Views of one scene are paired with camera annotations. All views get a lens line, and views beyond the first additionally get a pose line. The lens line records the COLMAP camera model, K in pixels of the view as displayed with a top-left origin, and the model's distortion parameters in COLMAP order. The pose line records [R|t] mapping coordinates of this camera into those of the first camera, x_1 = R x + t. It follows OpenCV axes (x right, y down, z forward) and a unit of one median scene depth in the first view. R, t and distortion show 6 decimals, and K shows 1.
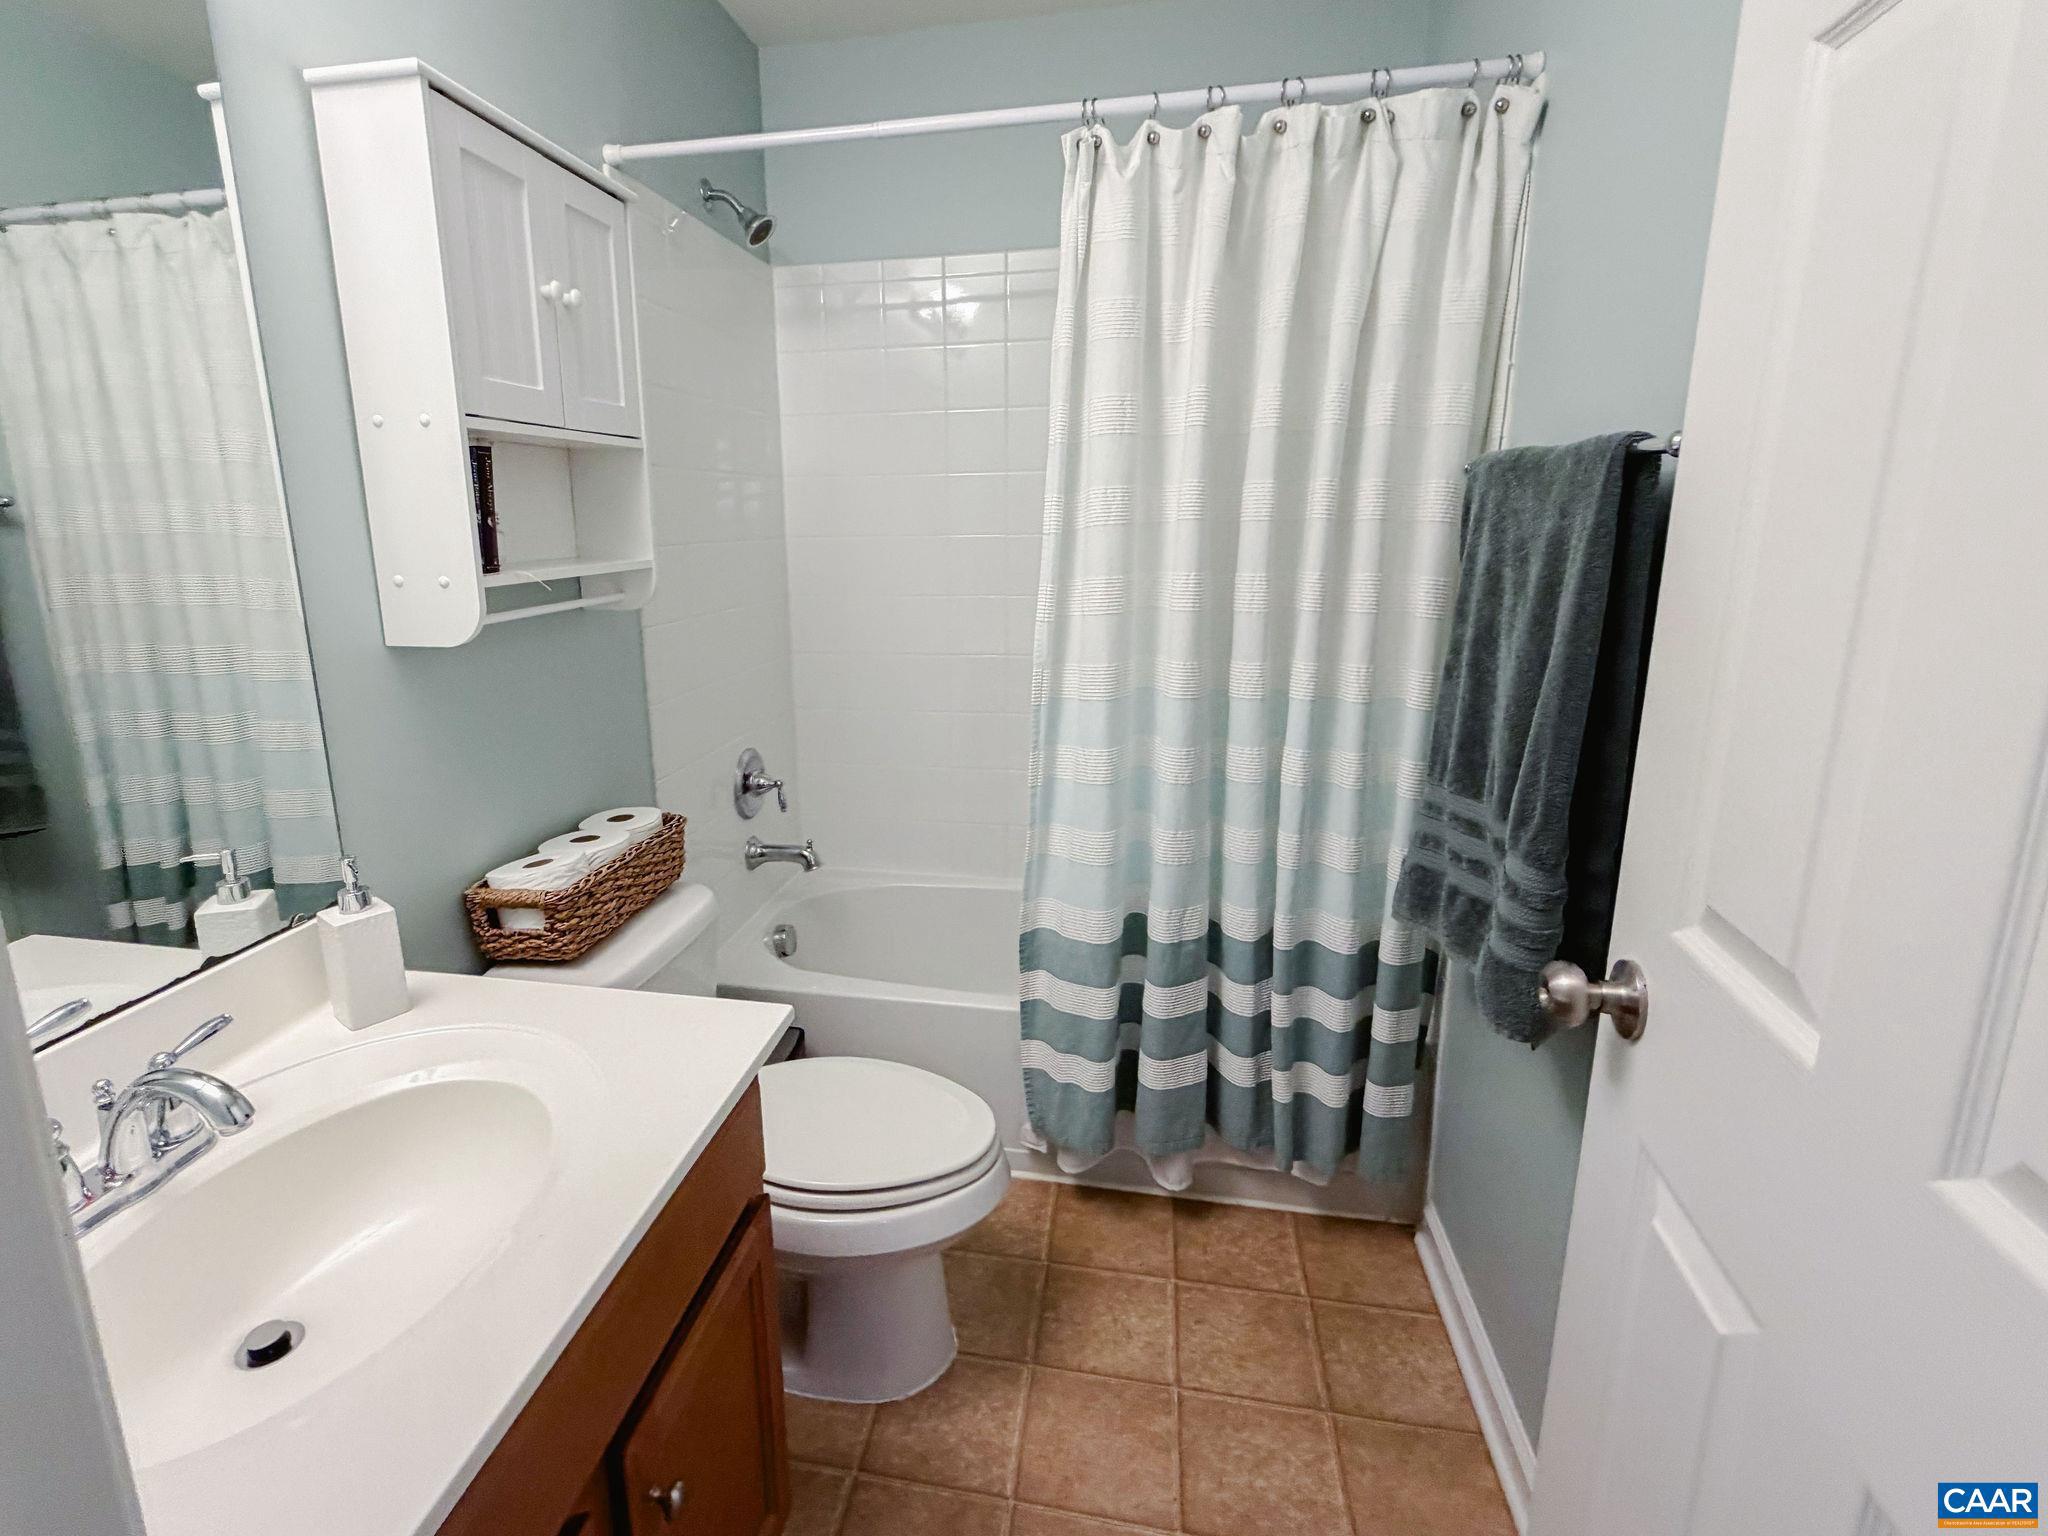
lens RADIAL K [[988.7, 0, 940.0], [0, 988.7, 751.5], [0, 0, 1]] dist [0.000156, -0.001335]
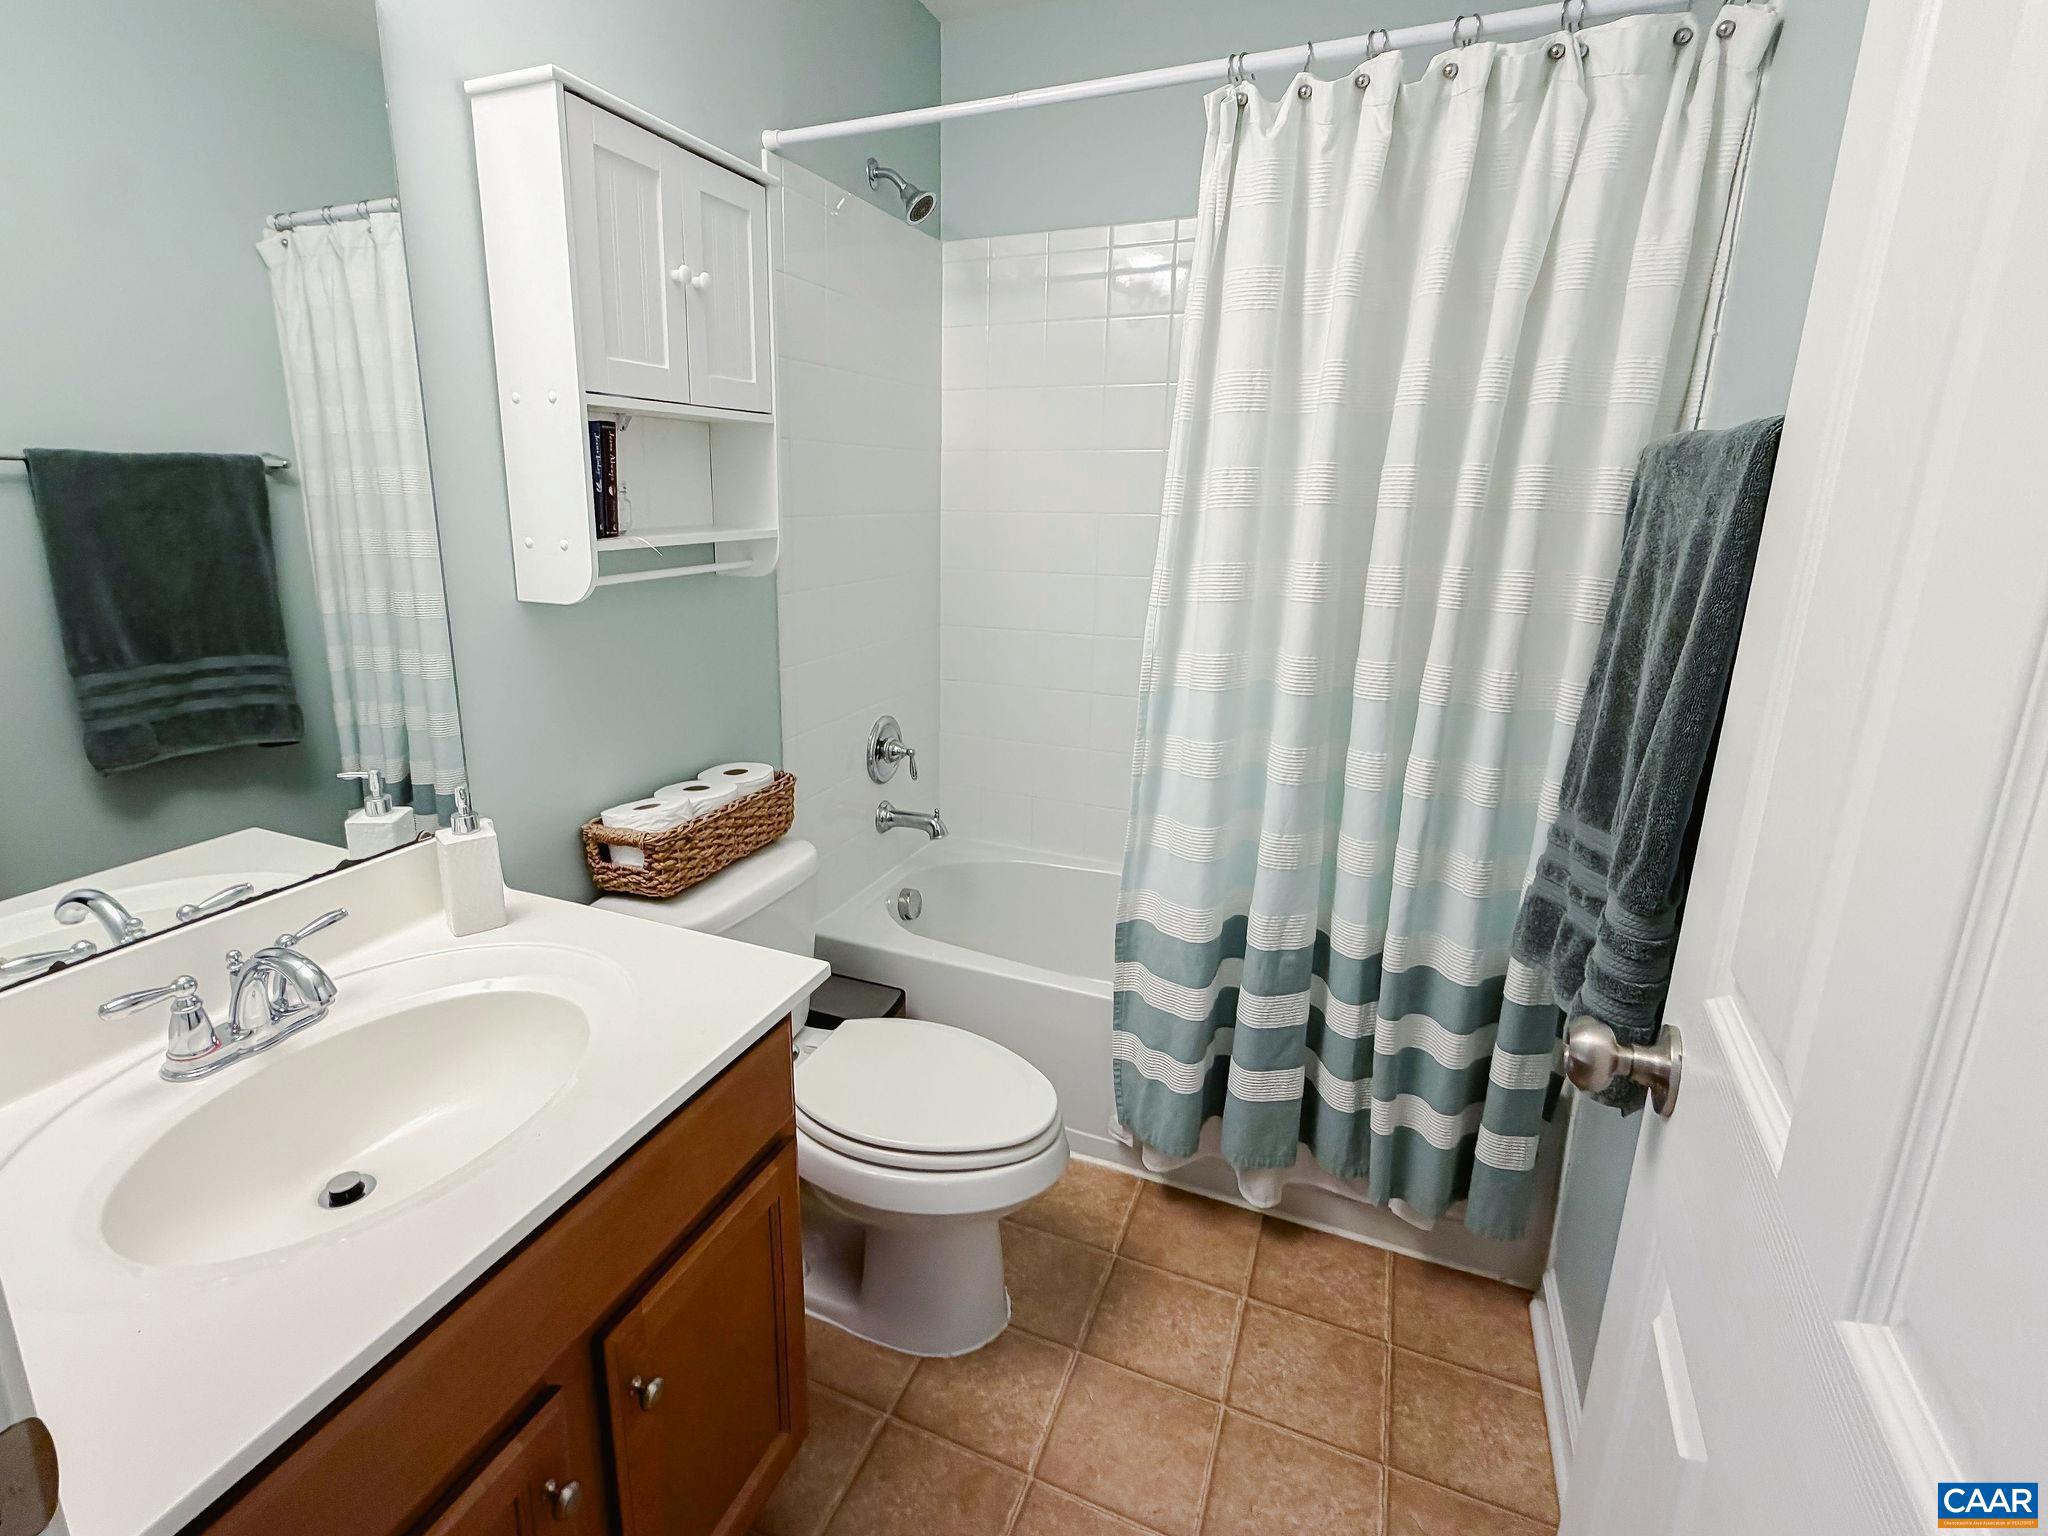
lens RADIAL K [[988.7, 0, 940.0], [0, 988.7, 751.5], [0, 0, 1]] dist [0.000156, -0.001335]
pose [[0.974074, 0.078422, -0.212204, 0.124389], [-0.072949, 0.996772, 0.033512, -0.006966], [0.214147, -0.017164, 0.976651, 0.005466]]
